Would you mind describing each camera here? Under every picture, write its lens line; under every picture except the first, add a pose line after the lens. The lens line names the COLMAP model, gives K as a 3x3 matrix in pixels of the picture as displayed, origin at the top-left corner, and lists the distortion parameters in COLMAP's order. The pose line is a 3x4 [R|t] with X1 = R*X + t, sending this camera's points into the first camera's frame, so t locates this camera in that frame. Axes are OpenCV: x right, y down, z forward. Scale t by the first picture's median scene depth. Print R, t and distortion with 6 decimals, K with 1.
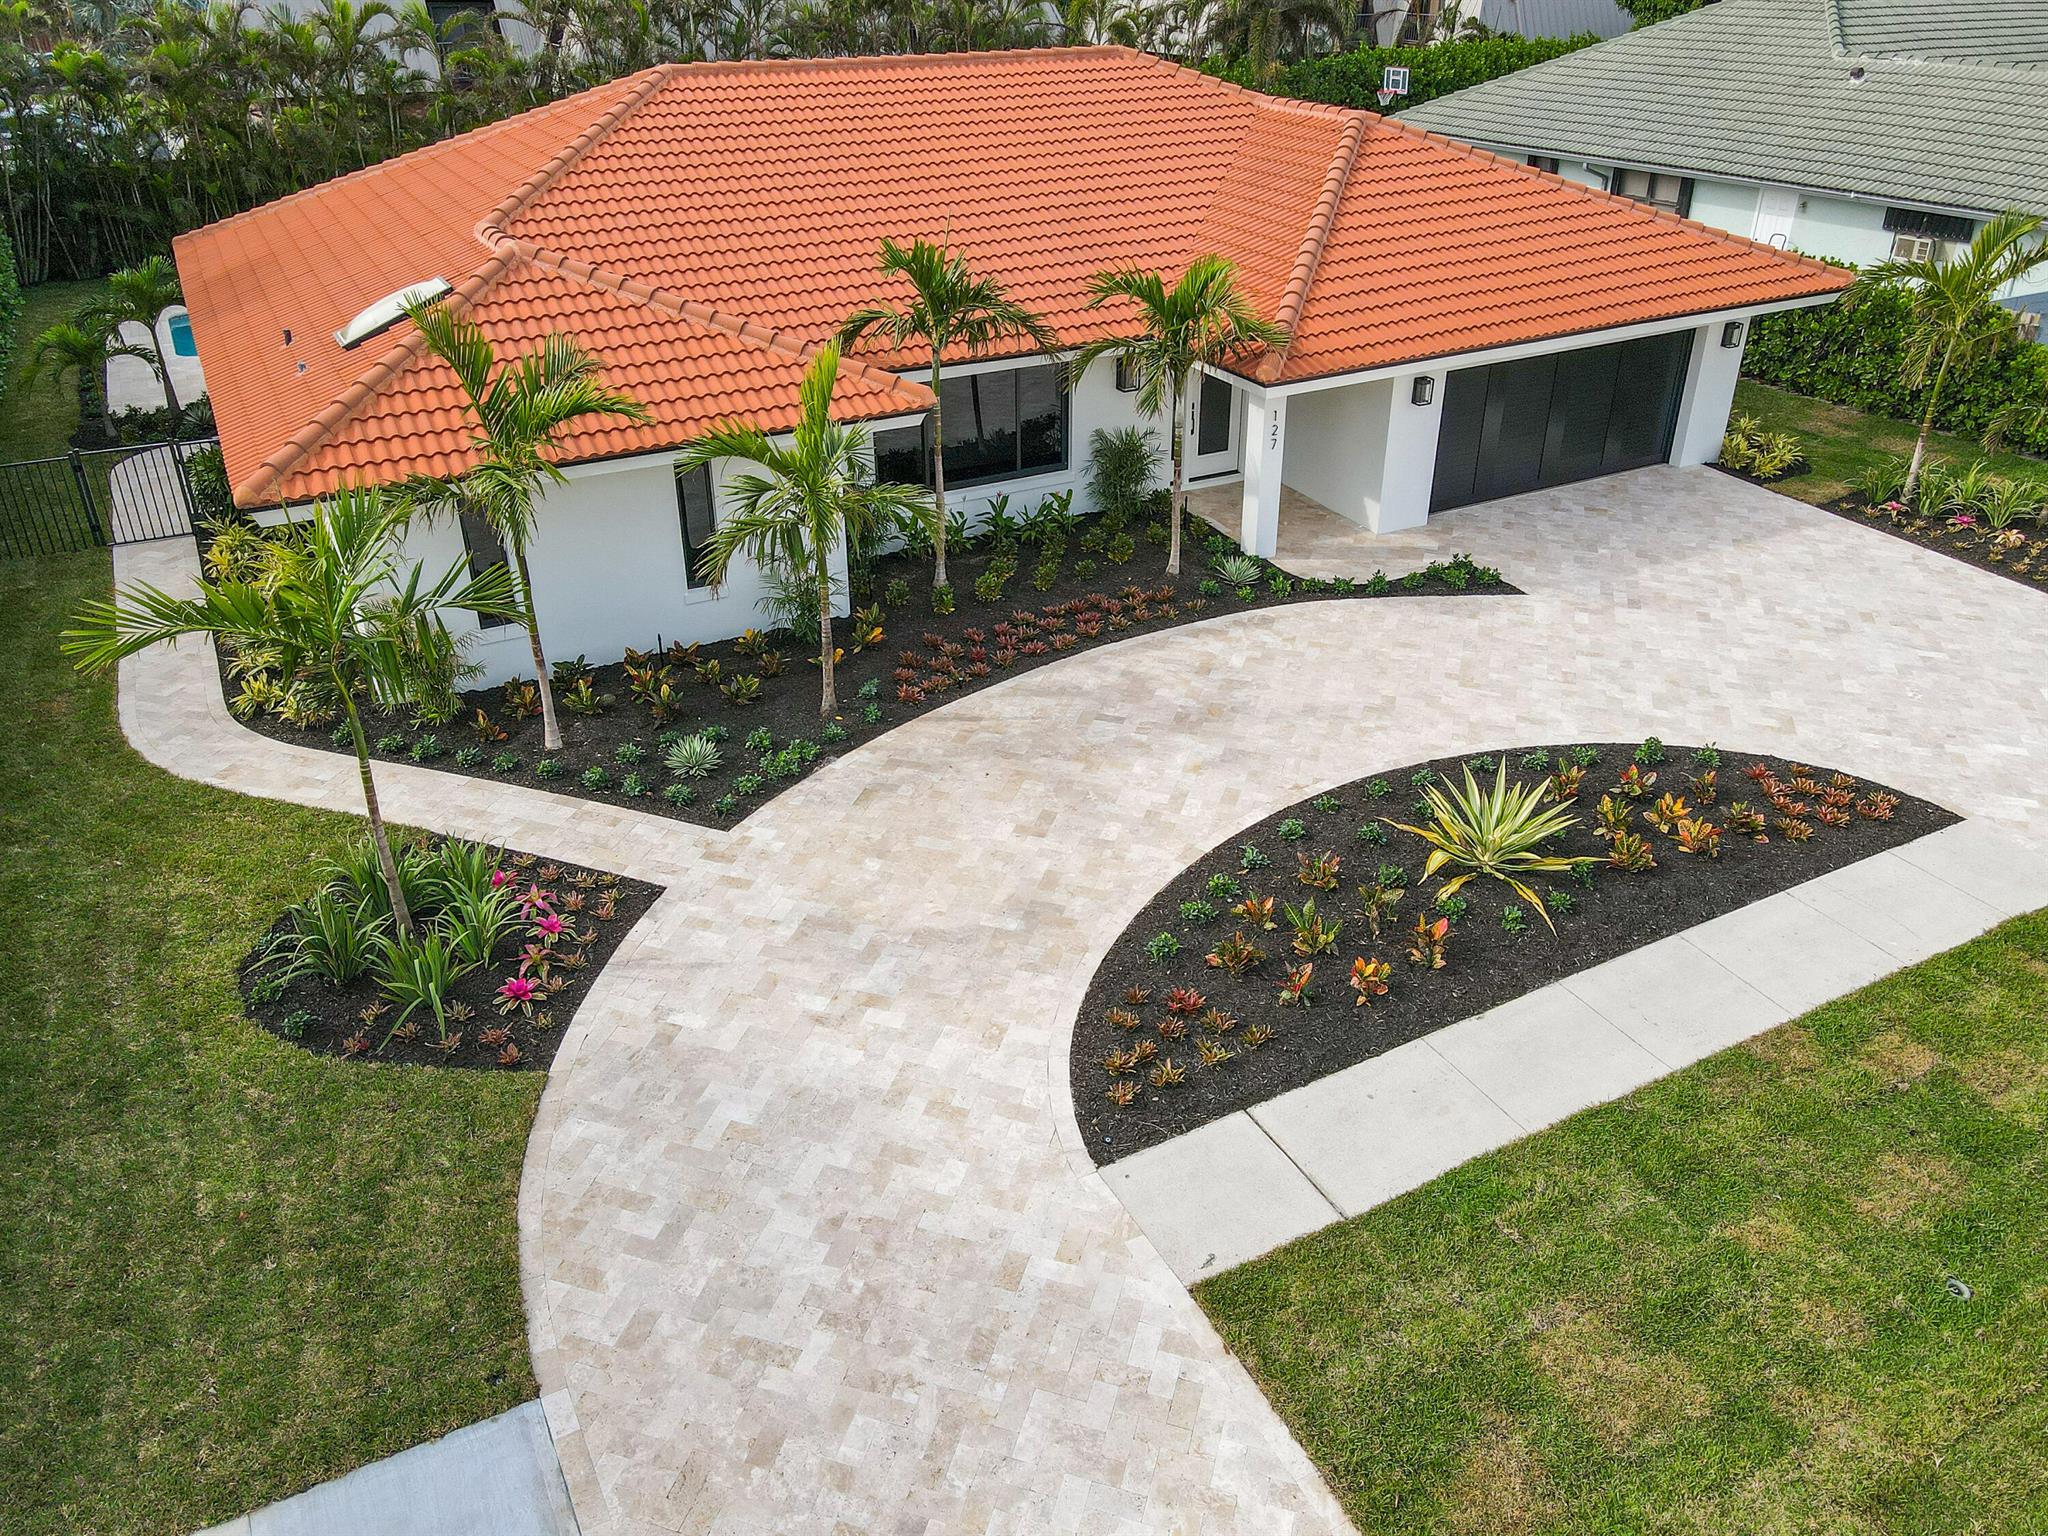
lens RADIAL K [[1511.8, 0, 1019.7], [0, 1511.8, 739.3], [0, 0, 1]] dist [-0.000897, 0.038177]
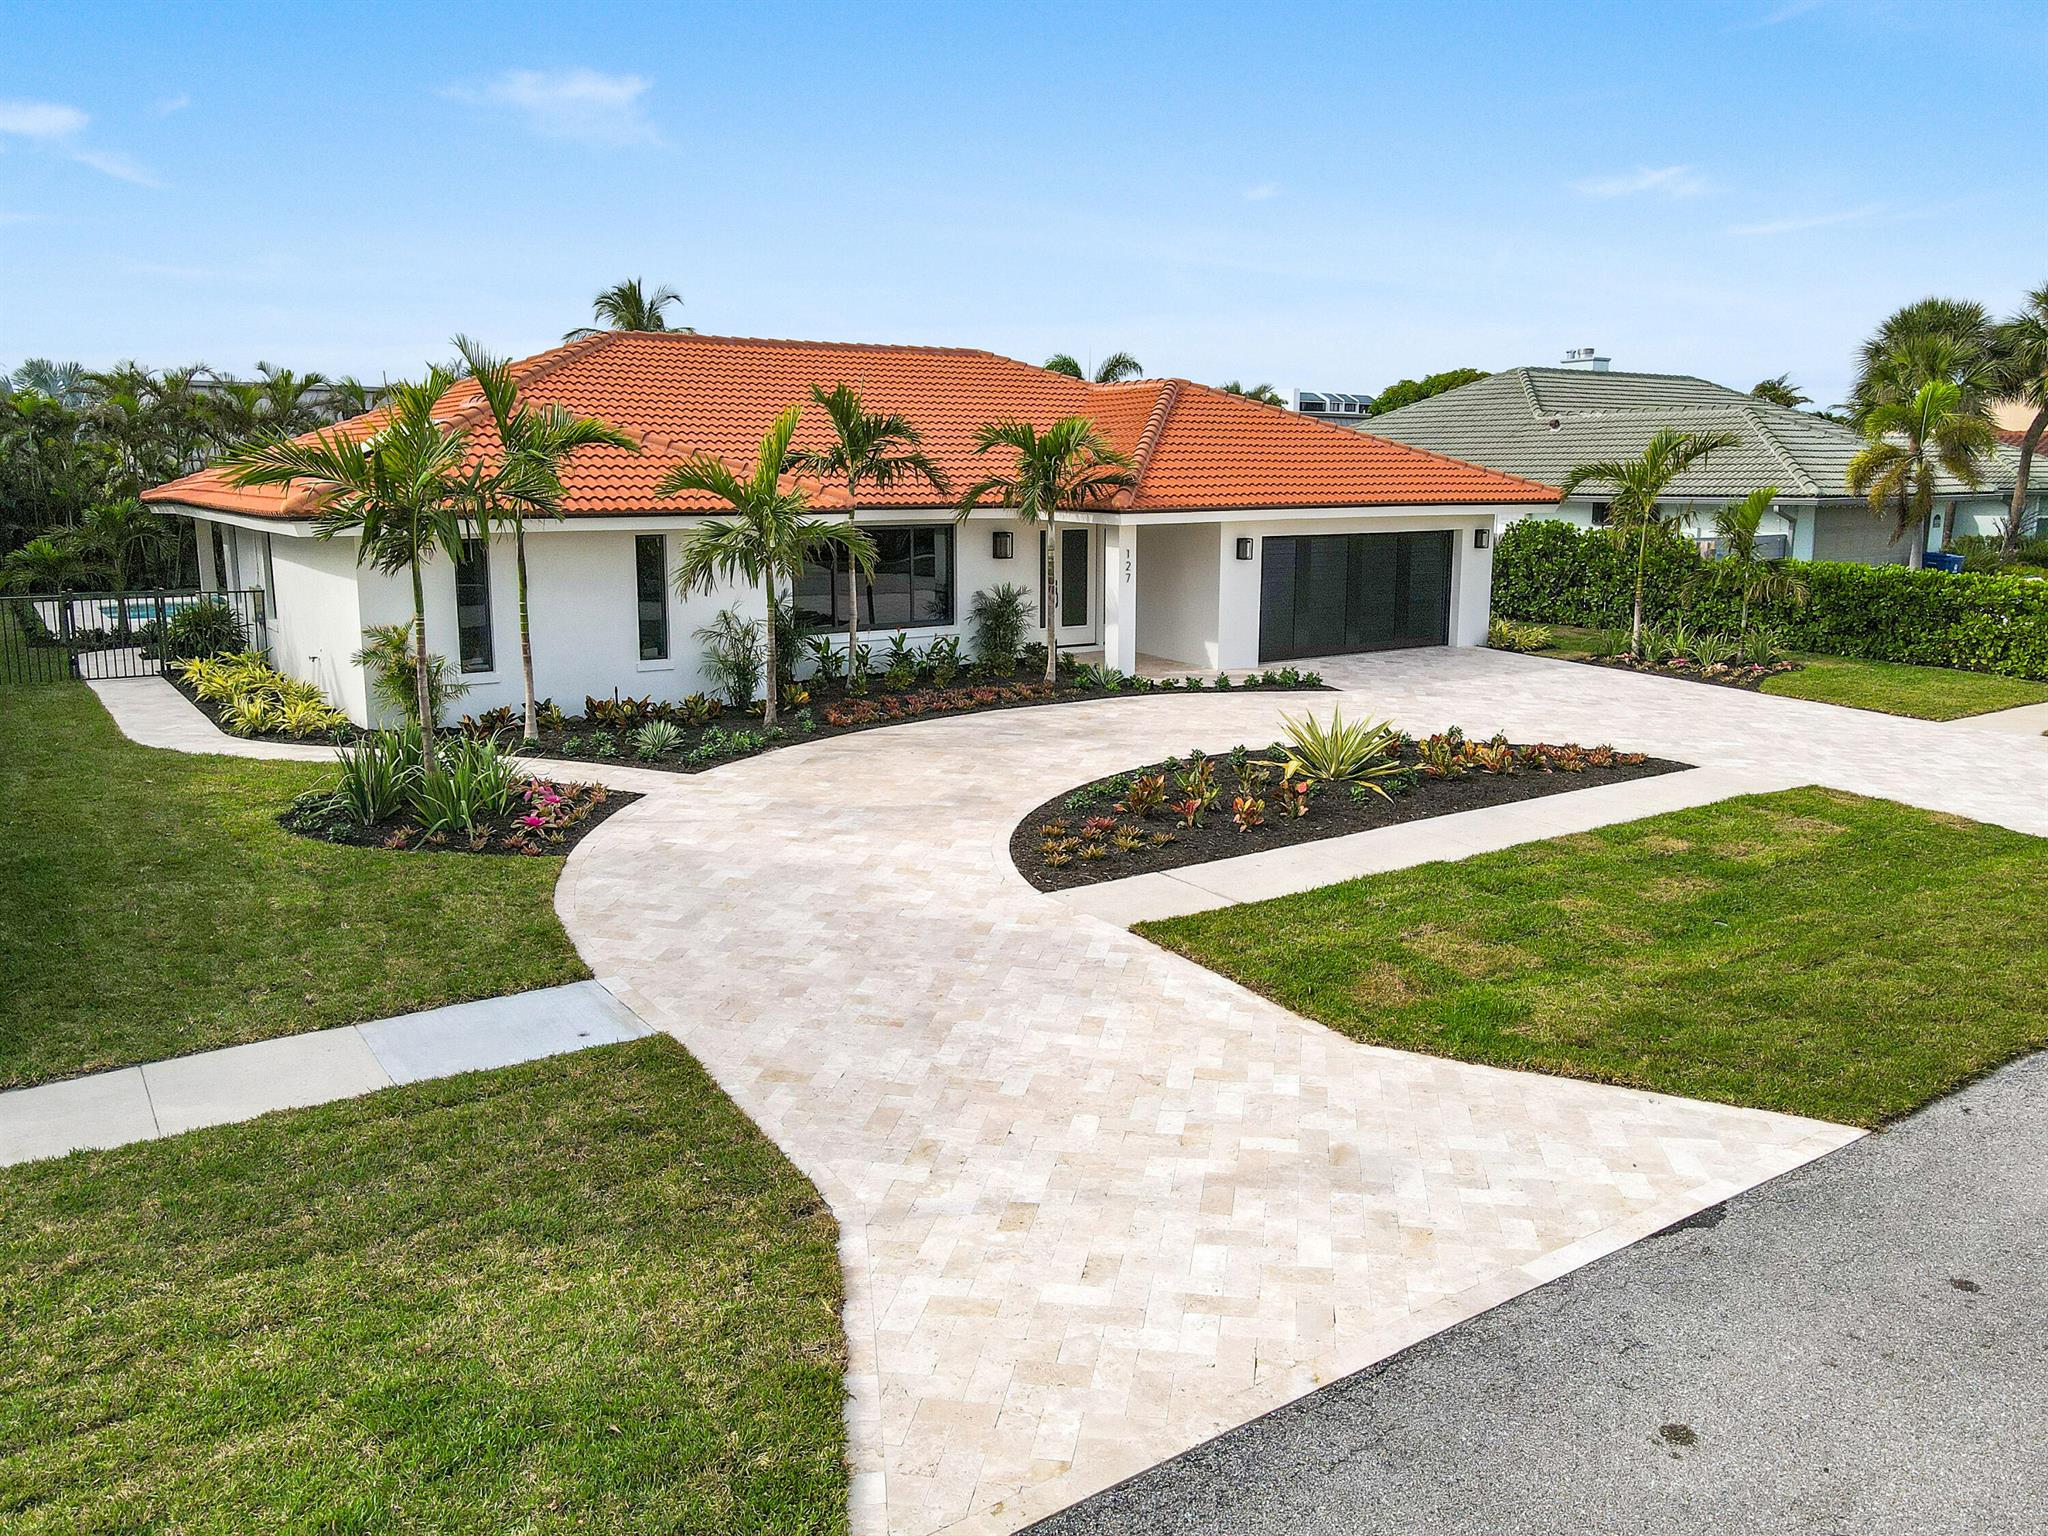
lens RADIAL K [[1511.8, 0, 1019.7], [0, 1511.8, 739.3], [0, 0, 1]] dist [-0.000897, 0.038177]
pose [[0.993631, -0.011135, 0.112134, -0.061303], [0.045192, 0.950952, -0.306019, 0.327497], [-0.103227, 0.309137, 0.945399, -0.104859]]
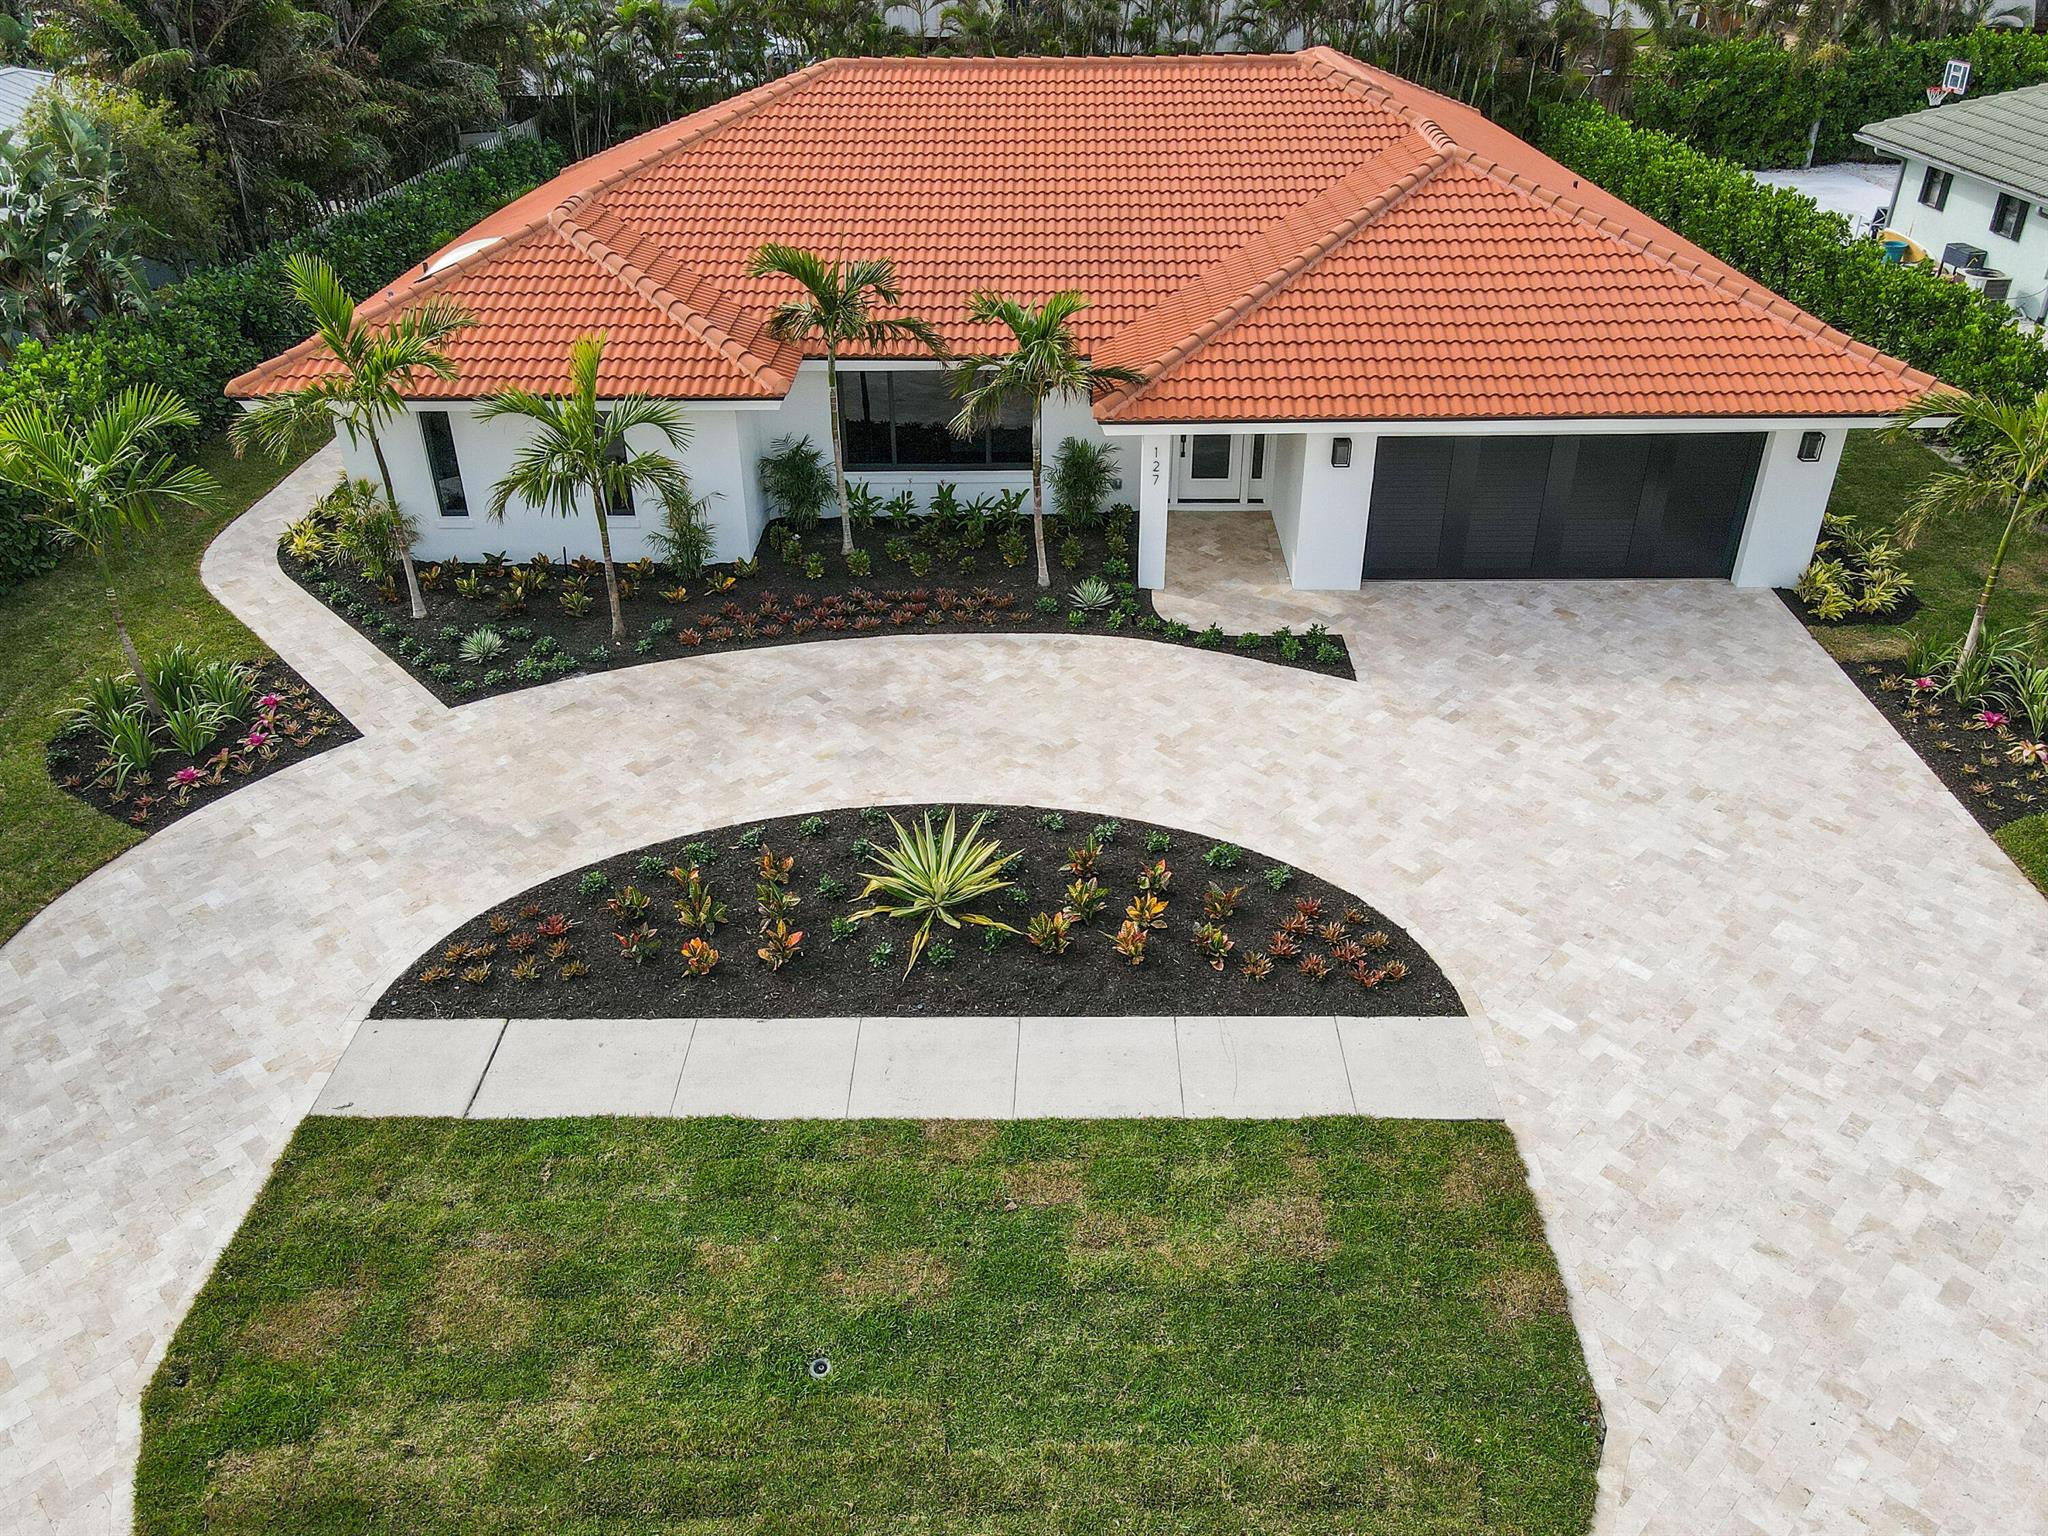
lens RADIAL K [[1511.8, 0, 1019.7], [0, 1511.8, 739.3], [0, 0, 1]] dist [-0.000897, 0.038177]
pose [[0.876168, 0.243580, -0.415932, 0.613105], [-0.224165, 0.969836, 0.095753, -0.114726], [0.426709, 0.009342, 0.904341, 0.052333]]
